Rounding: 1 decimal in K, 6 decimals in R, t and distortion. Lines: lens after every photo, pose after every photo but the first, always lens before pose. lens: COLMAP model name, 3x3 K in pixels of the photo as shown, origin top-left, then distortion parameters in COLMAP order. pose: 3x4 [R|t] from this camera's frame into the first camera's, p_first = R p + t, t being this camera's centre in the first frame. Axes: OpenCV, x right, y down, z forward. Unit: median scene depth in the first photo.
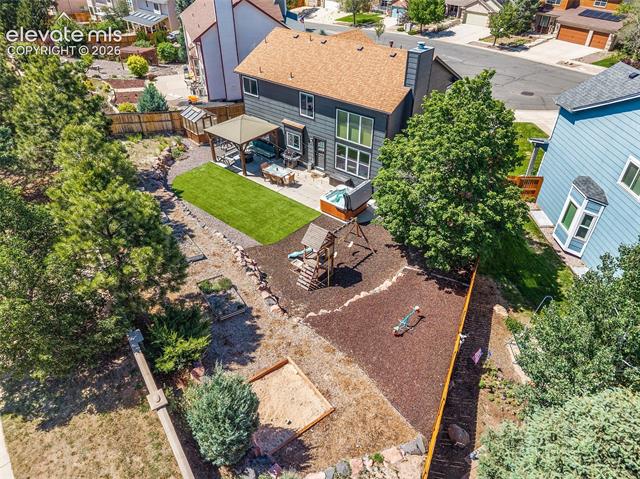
lens RADIAL K [[429.1, 0, 321.2], [0, 429.1, 243.1], [0, 0, 1]] dist [0.054281, -0.072775]
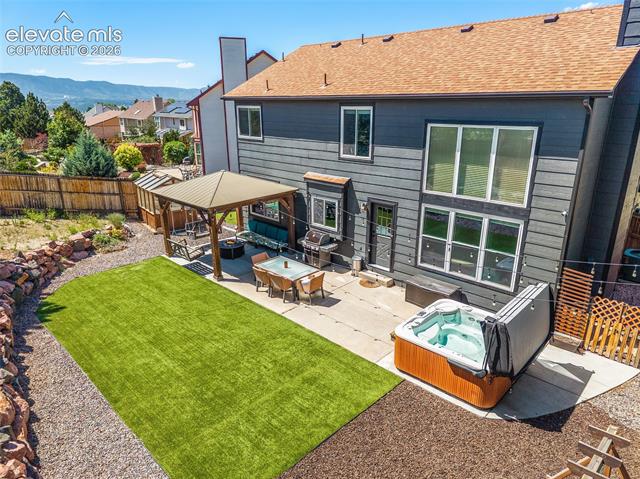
lens RADIAL K [[429.1, 0, 321.2], [0, 429.1, 243.1], [0, 0, 1]] dist [0.054281, -0.072775]
pose [[0.997384, 0.019676, -0.069558, -0.034715], [-0.040661, 0.948288, -0.314797, -0.053943], [0.059767, 0.316801, 0.946607, 0.567198]]
